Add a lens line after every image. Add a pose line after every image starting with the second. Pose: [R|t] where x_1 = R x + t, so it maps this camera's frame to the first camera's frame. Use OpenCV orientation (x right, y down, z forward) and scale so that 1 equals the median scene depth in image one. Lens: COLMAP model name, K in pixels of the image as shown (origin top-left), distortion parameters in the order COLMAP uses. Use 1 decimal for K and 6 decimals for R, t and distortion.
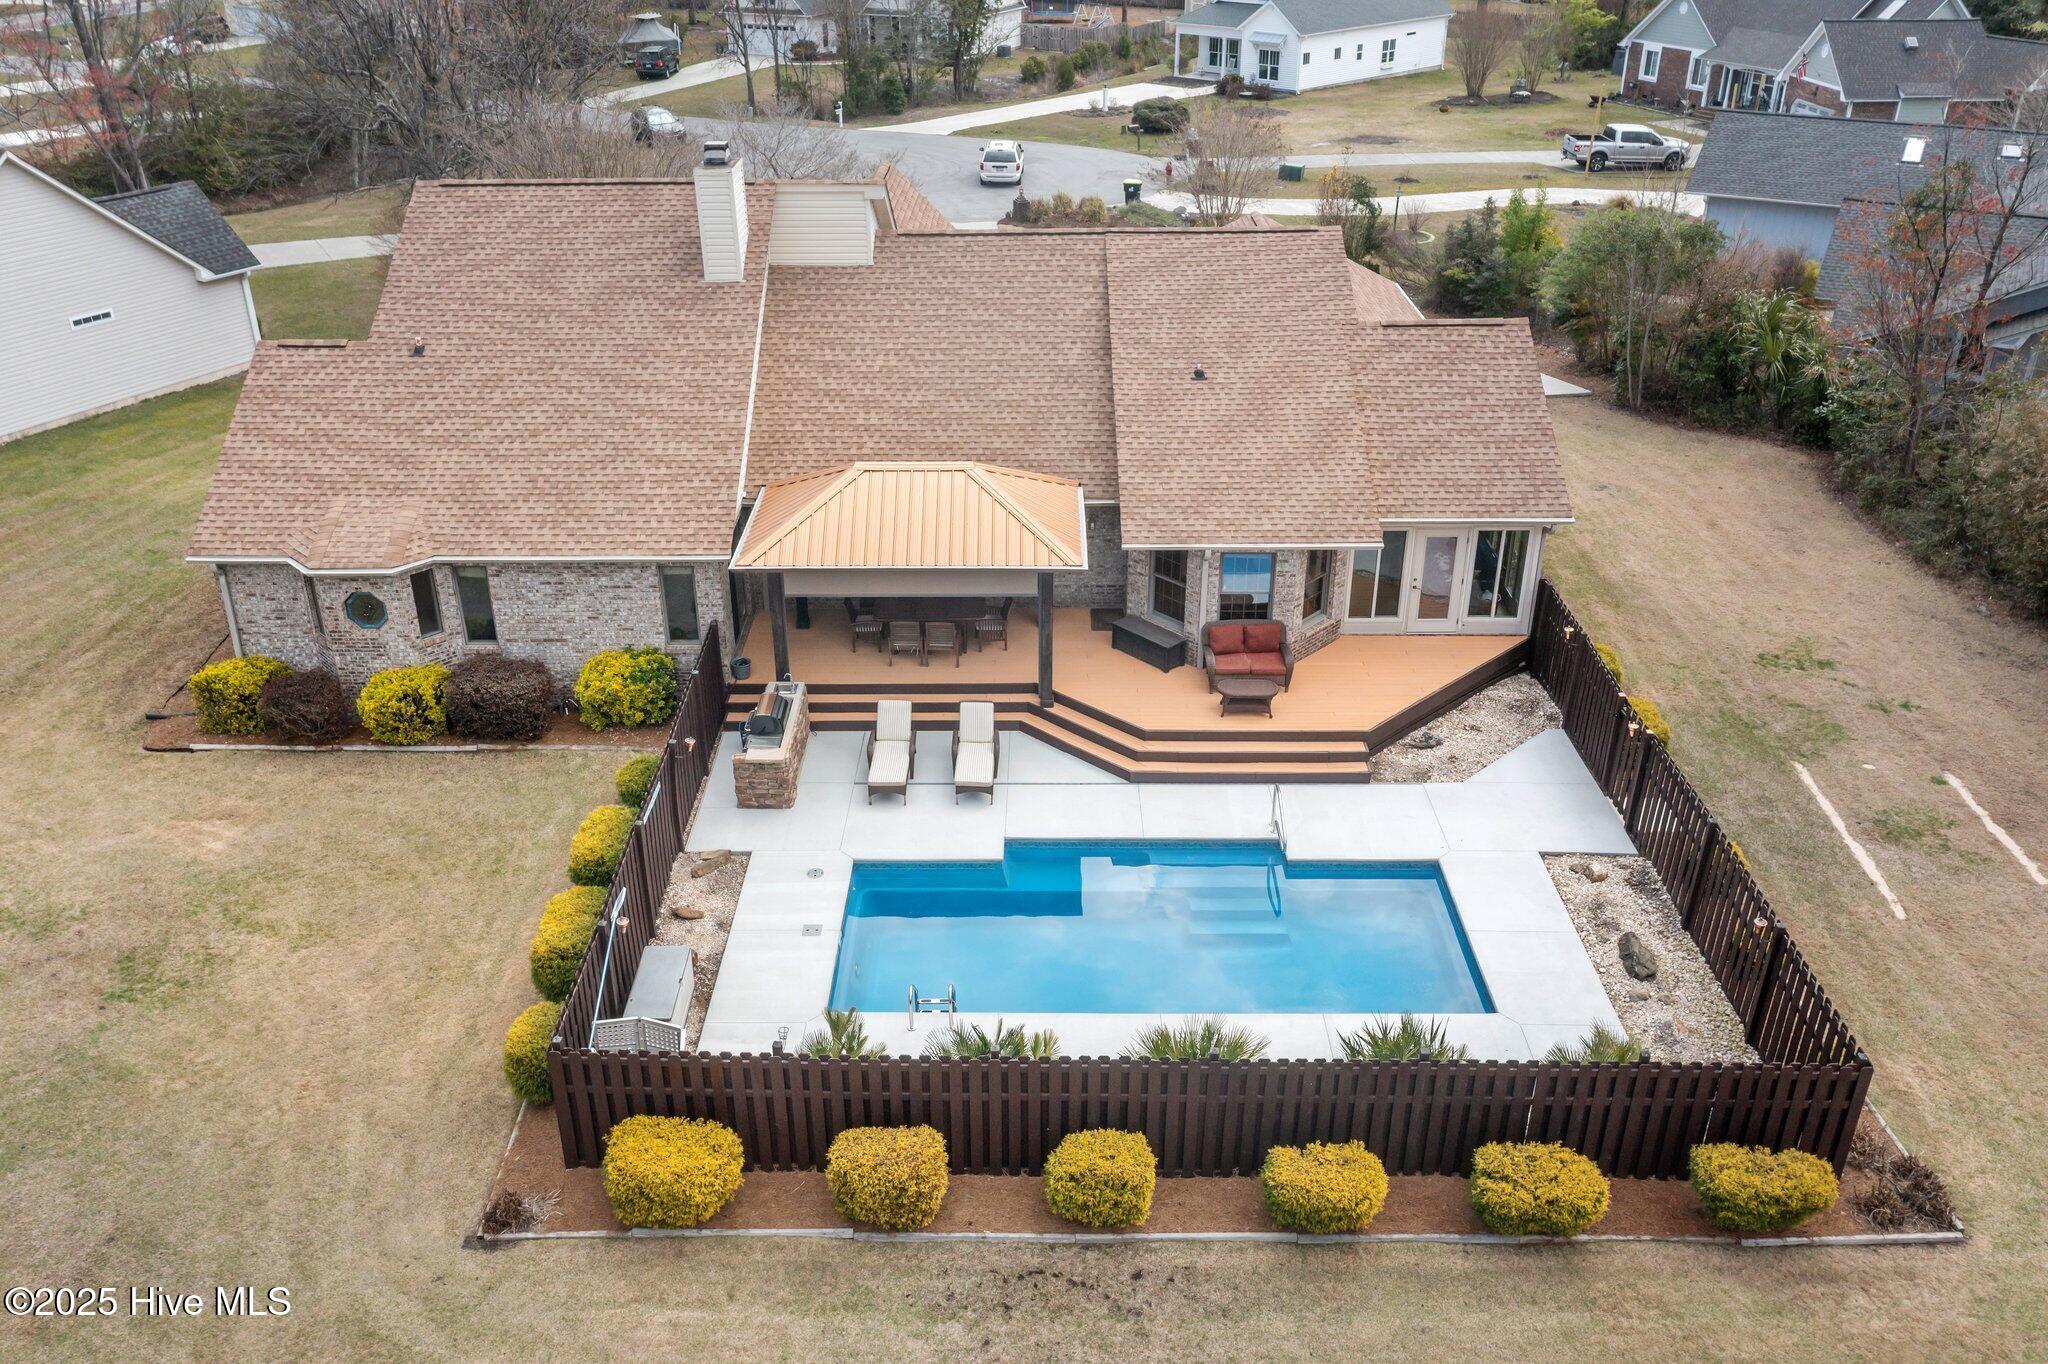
lens RADIAL K [[1649.4, 0, 1019.1], [0, 1649.4, 676.6], [0, 0, 1]] dist [-0.006837, 0.006135]
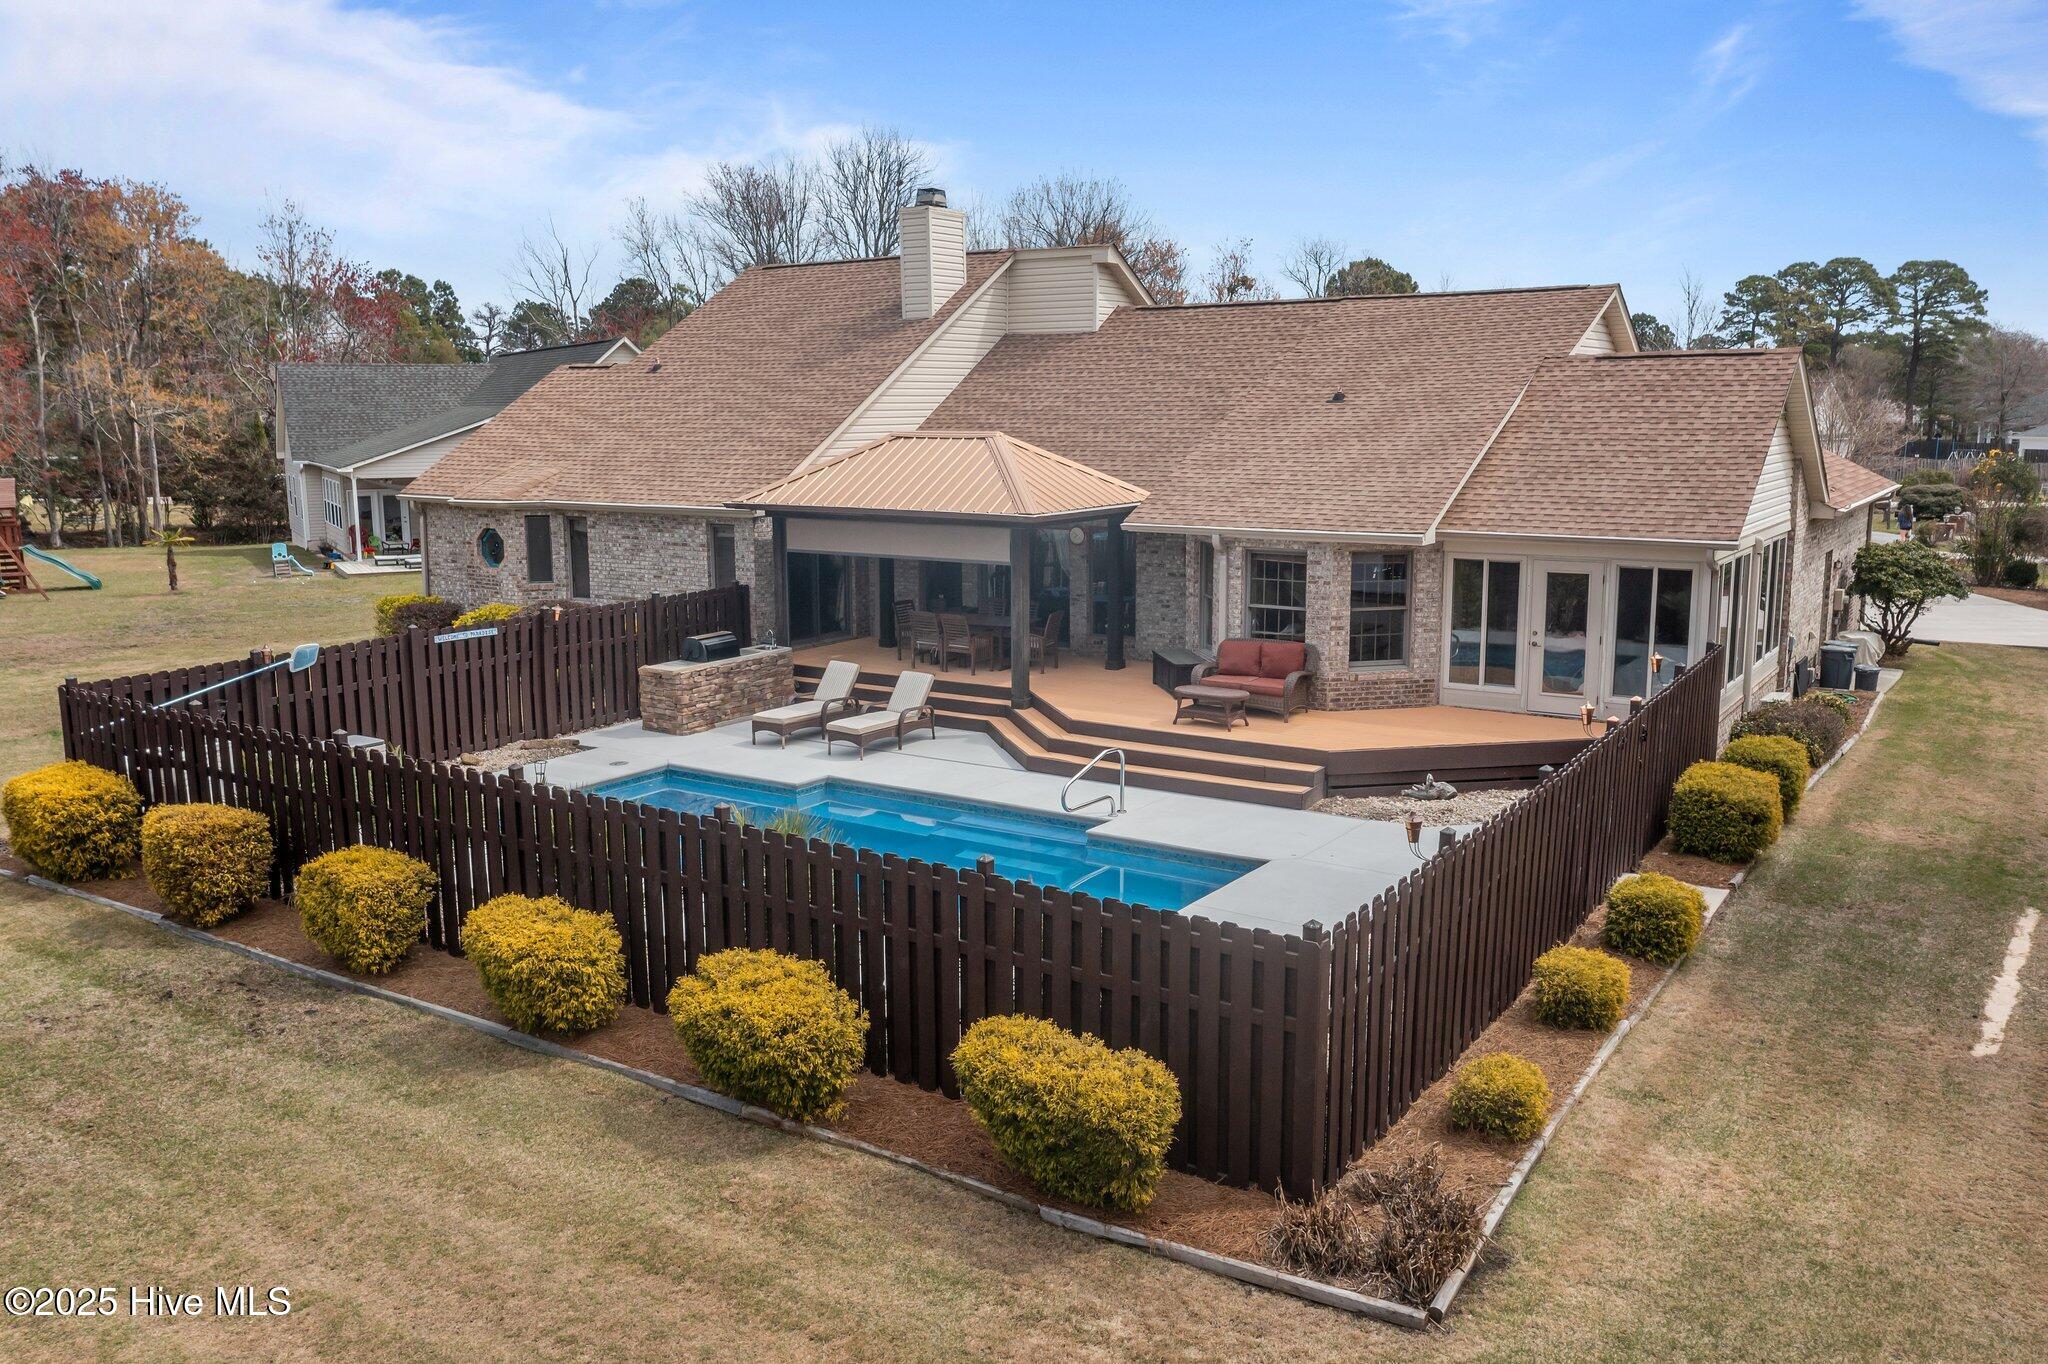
lens RADIAL K [[1630.0, 0, 1030.2], [0, 1630.0, 700.1], [0, 0, 1]] dist [-0.007346, -0.003417]
pose [[0.841193, 0.096631, -0.532031, 0.471076], [-0.249203, 0.942465, -0.222838, 0.201218], [0.479887, 0.320034, 0.816876, 0.324444]]
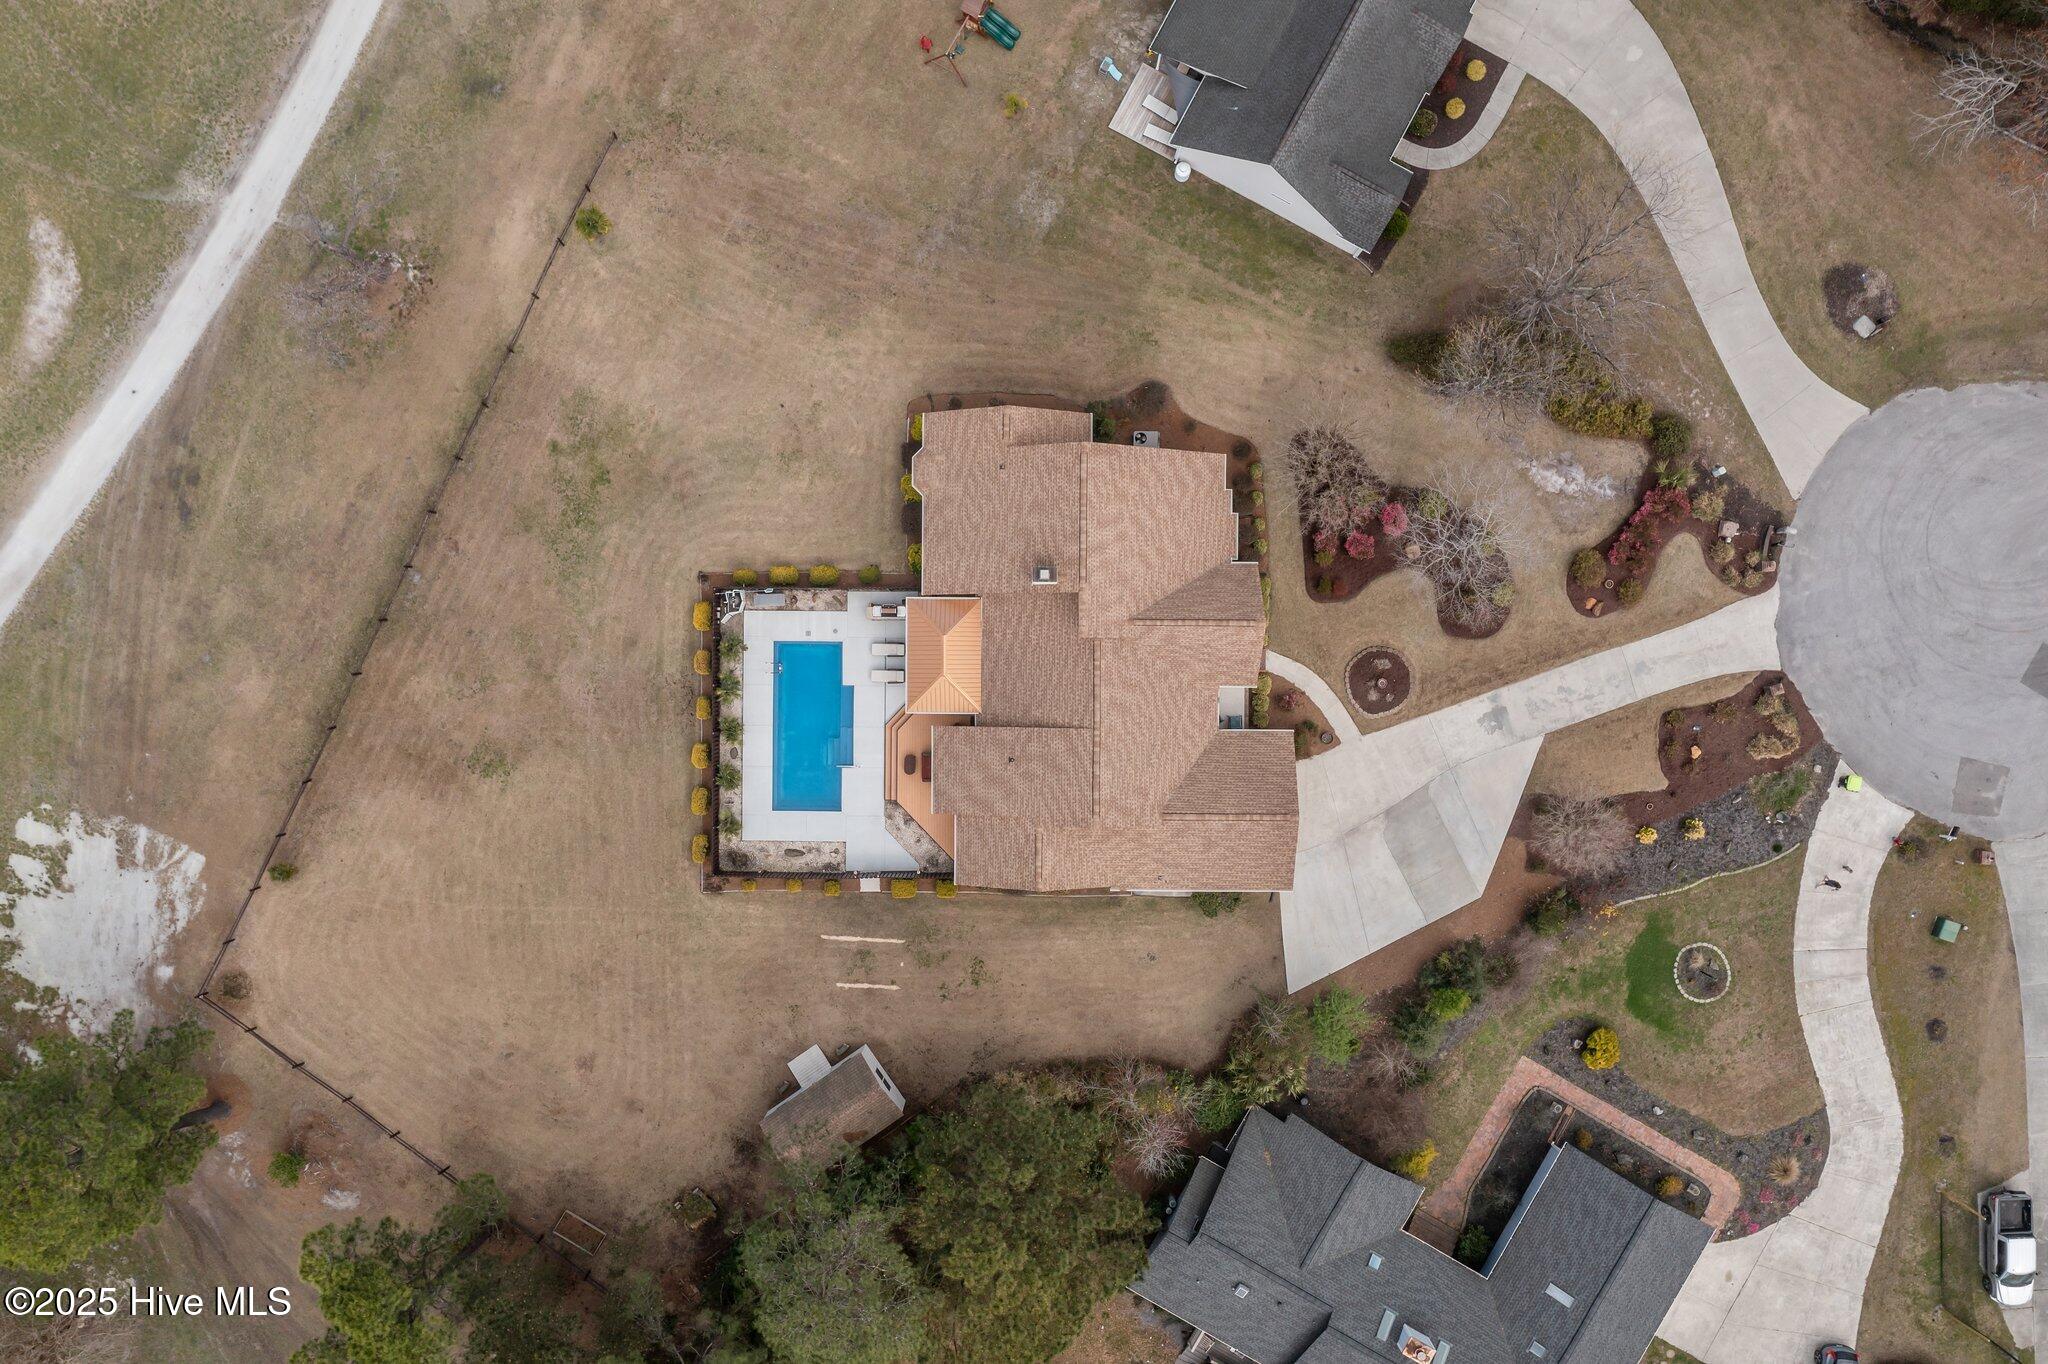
lens RADIAL K [[1634.0, 0, 1028.0], [0, 1634.0, 681.8], [0, 0, 1]] dist [-0.000879, -0.000468]
pose [[-0.002019, 0.999867, 0.016205, -0.064583], [-0.448554, -0.015389, 0.893623, -2.765510], [0.893753, -0.005465, 0.448525, -0.161565]]
